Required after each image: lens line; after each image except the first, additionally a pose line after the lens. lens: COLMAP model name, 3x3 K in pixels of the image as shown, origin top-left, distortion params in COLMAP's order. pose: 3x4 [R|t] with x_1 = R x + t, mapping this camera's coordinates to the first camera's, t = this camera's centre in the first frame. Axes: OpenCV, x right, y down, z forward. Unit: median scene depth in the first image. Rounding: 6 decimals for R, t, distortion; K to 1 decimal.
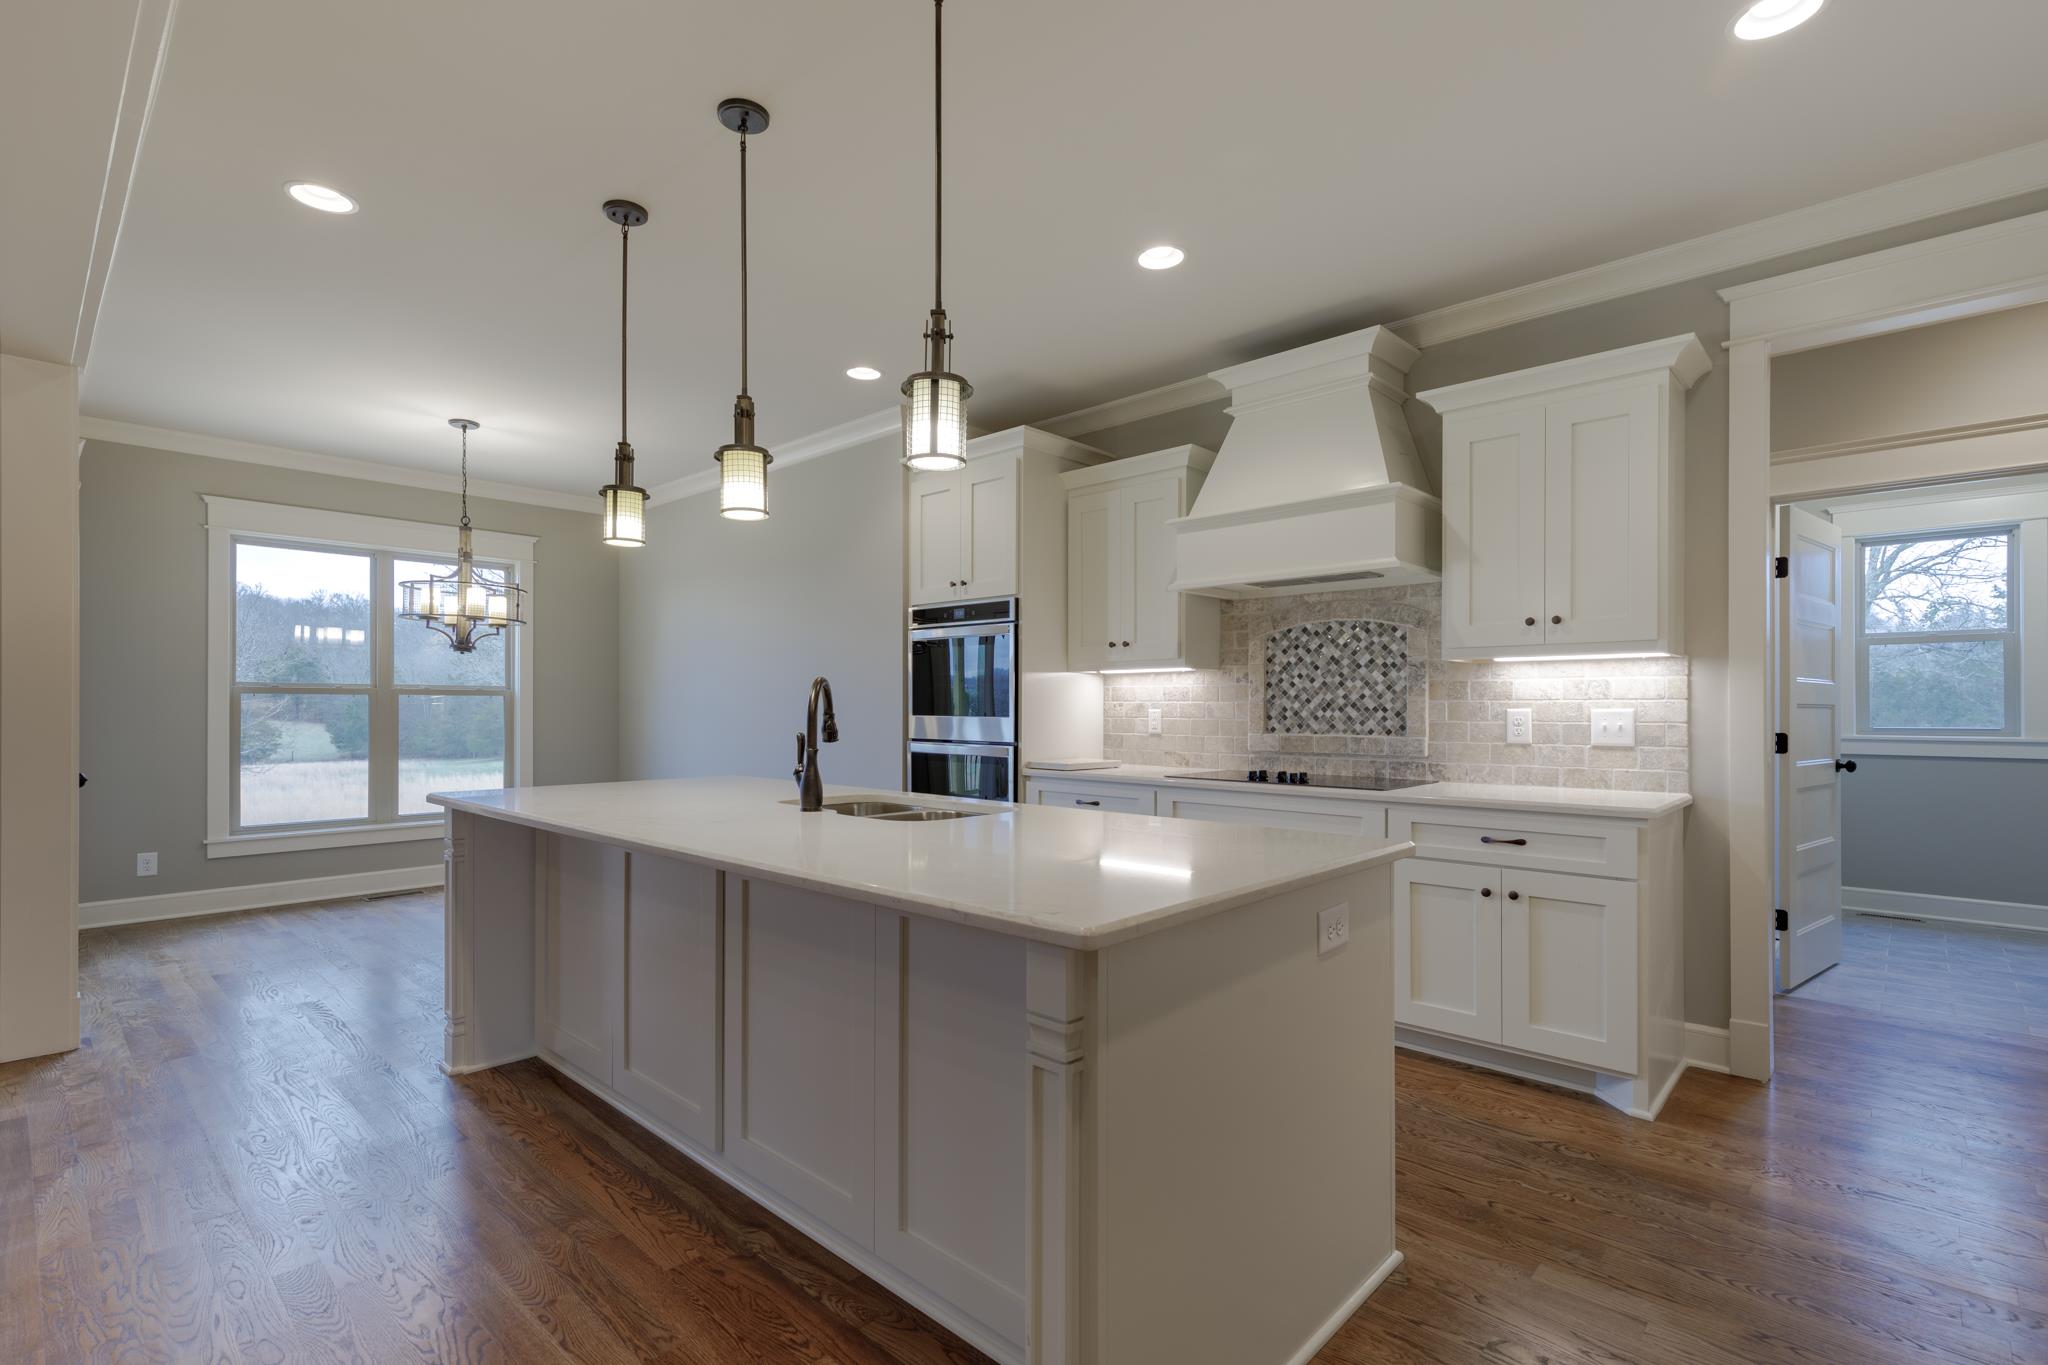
lens RADIAL K [[948.0, 0, 1006.5], [0, 948.0, 703.9], [0, 0, 1]] dist [0.000920, 0.002297]
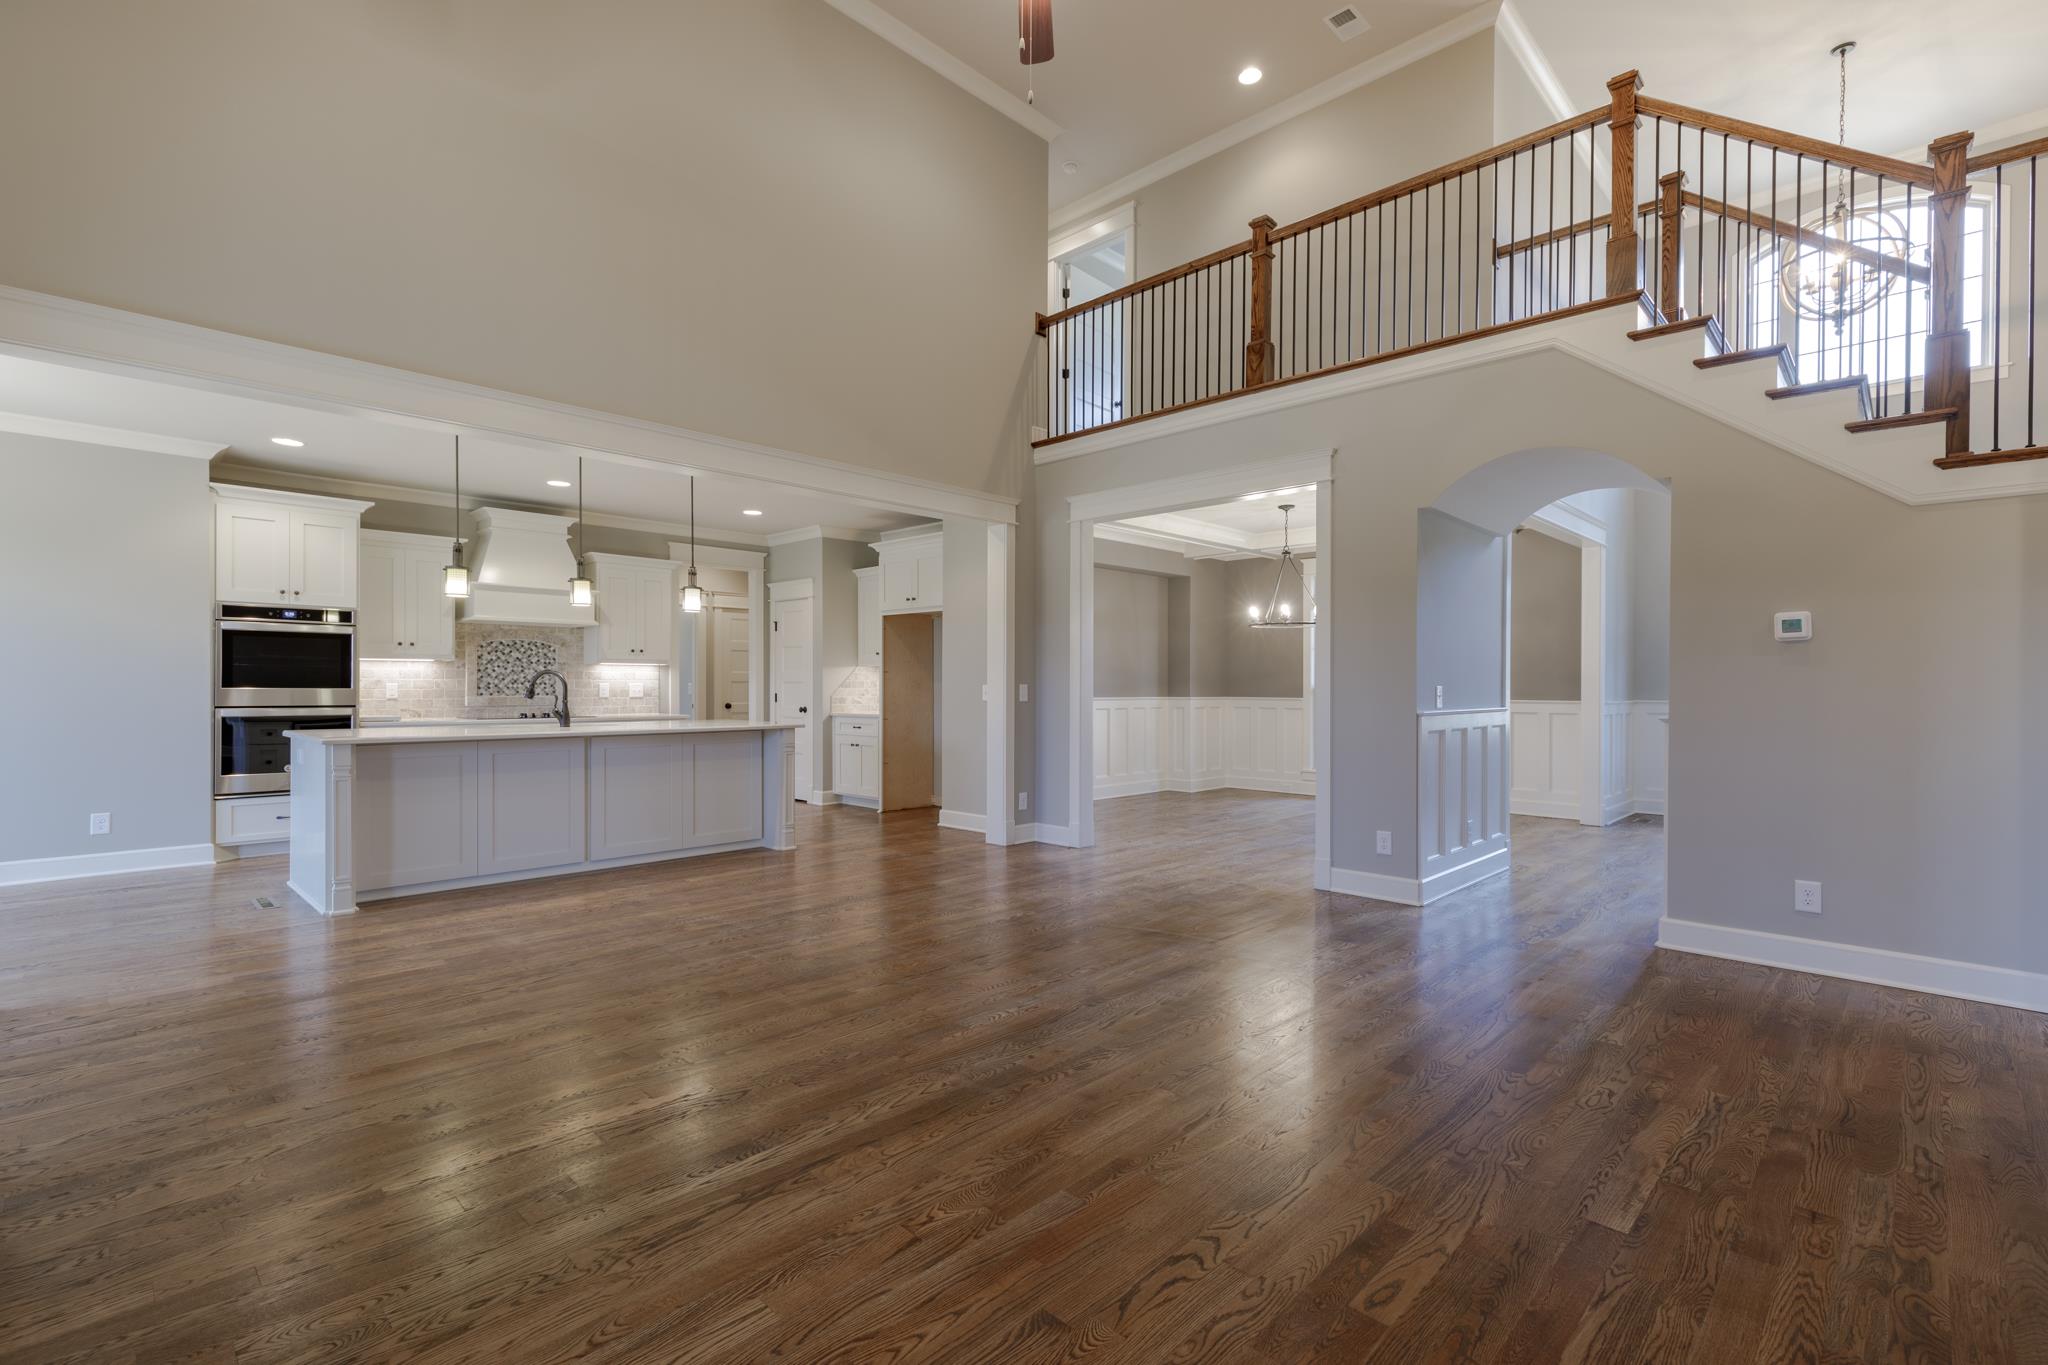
lens RADIAL K [[920.2, 0, 1019.3], [0, 920.2, 688.9], [0, 0, 1]] dist [0.009143, -0.002345]
pose [[0.017622, -0.007032, 0.999820, -1.630673], [-0.007930, 0.999943, 0.007173, -0.005326], [-0.999813, -0.008055, 0.017565, -0.109882]]
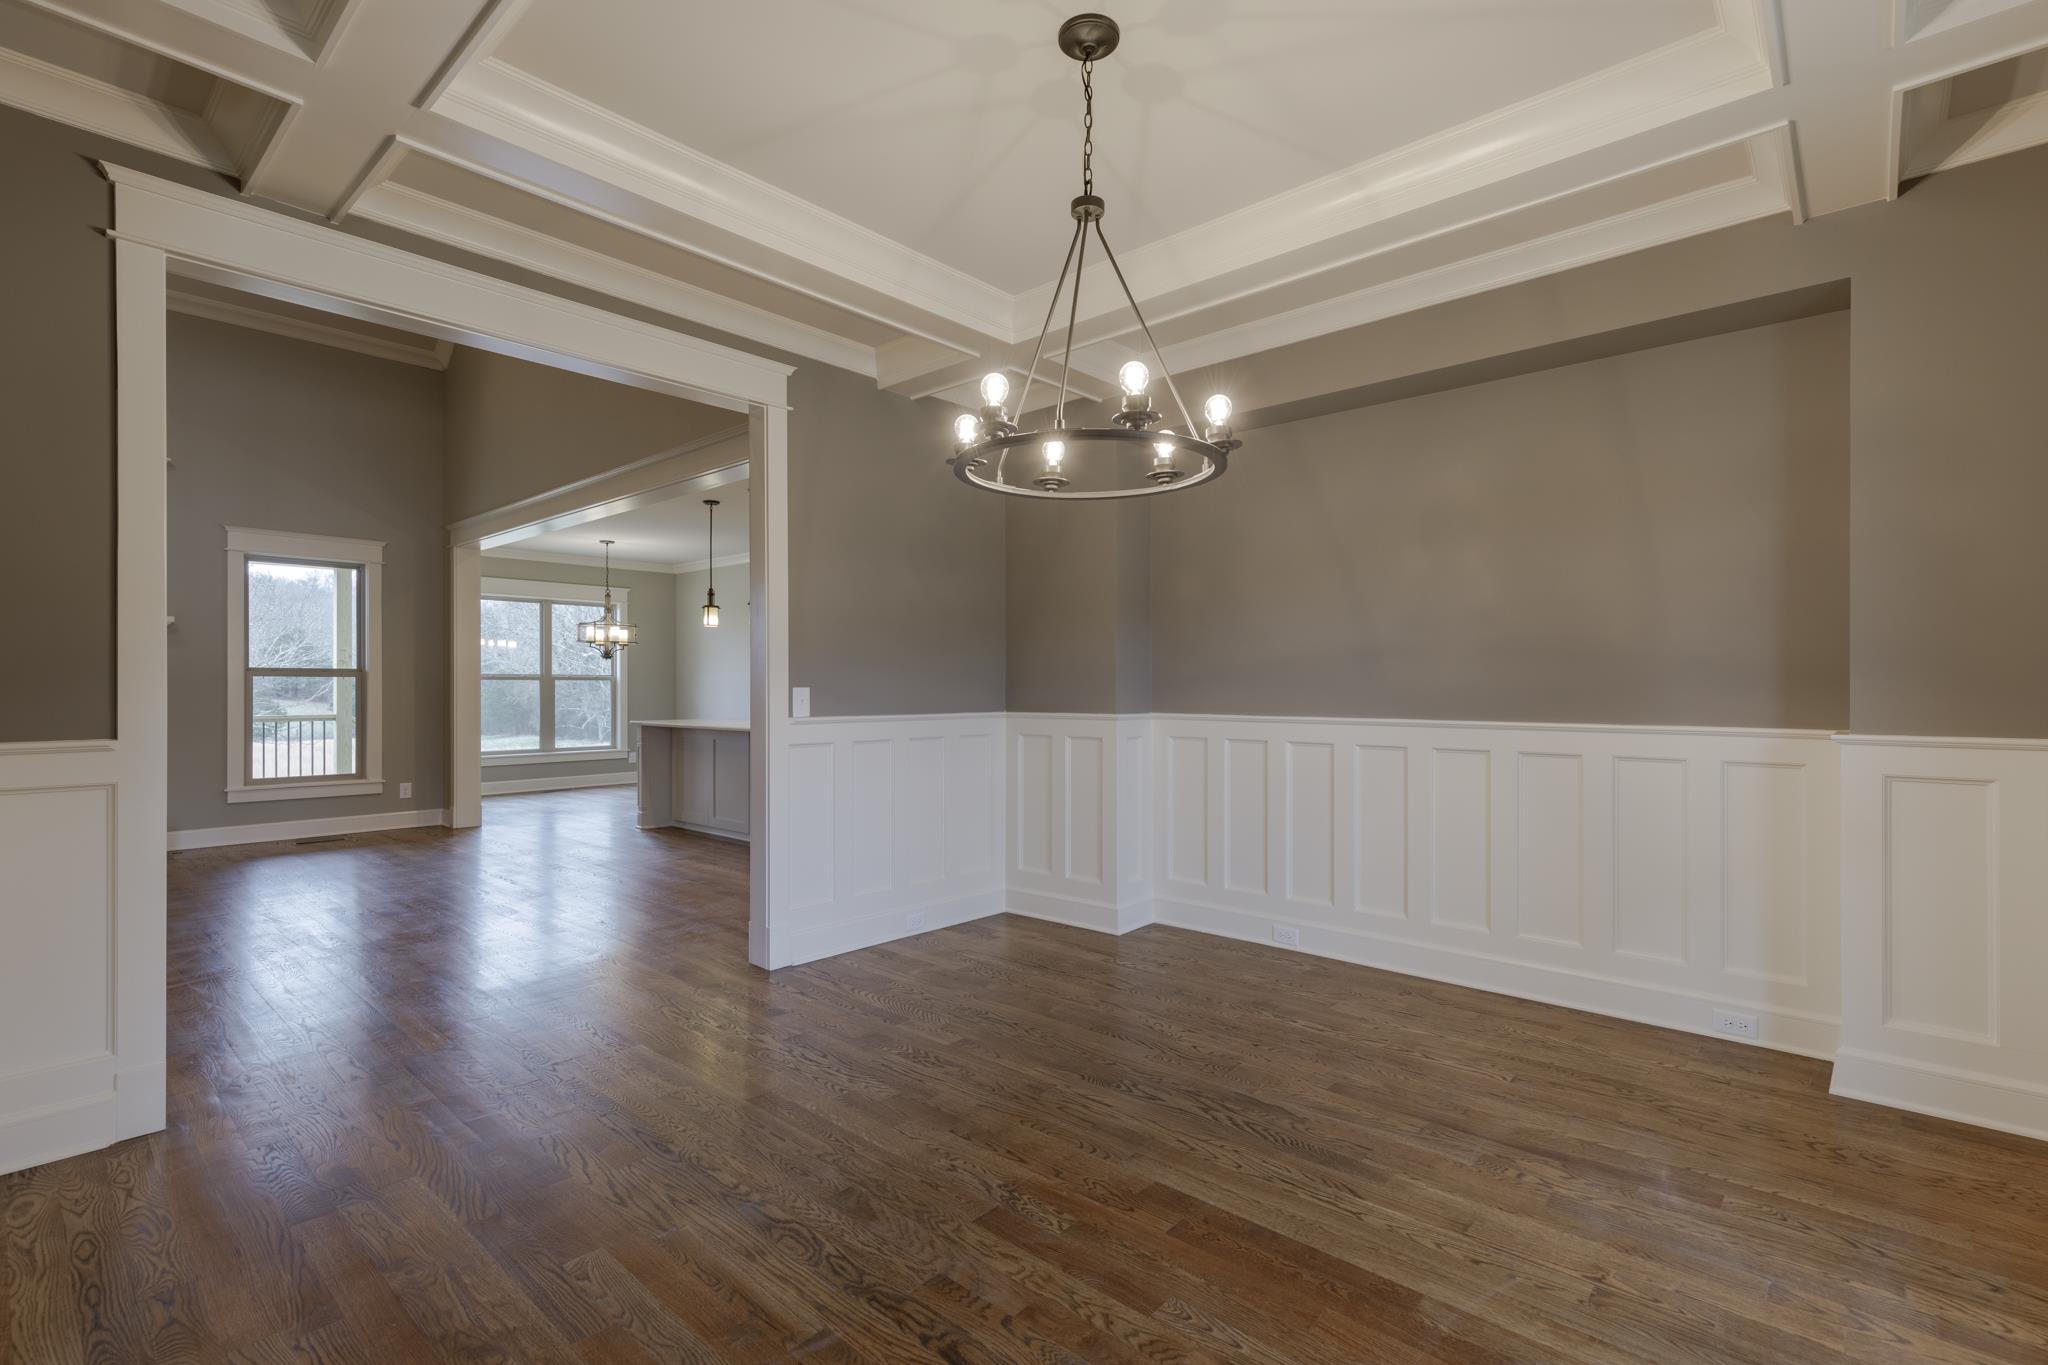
lens RADIAL K [[920.2, 0, 1047.9], [0, 920.2, 677.5], [0, 0, 1]] dist [0.009143, -0.002345]
pose [[0.998895, -0.001319, 0.046989, 0.312060], [0.001618, 0.999979, -0.006322, -0.003894], [-0.046980, 0.006391, 0.998875, -1.201606]]
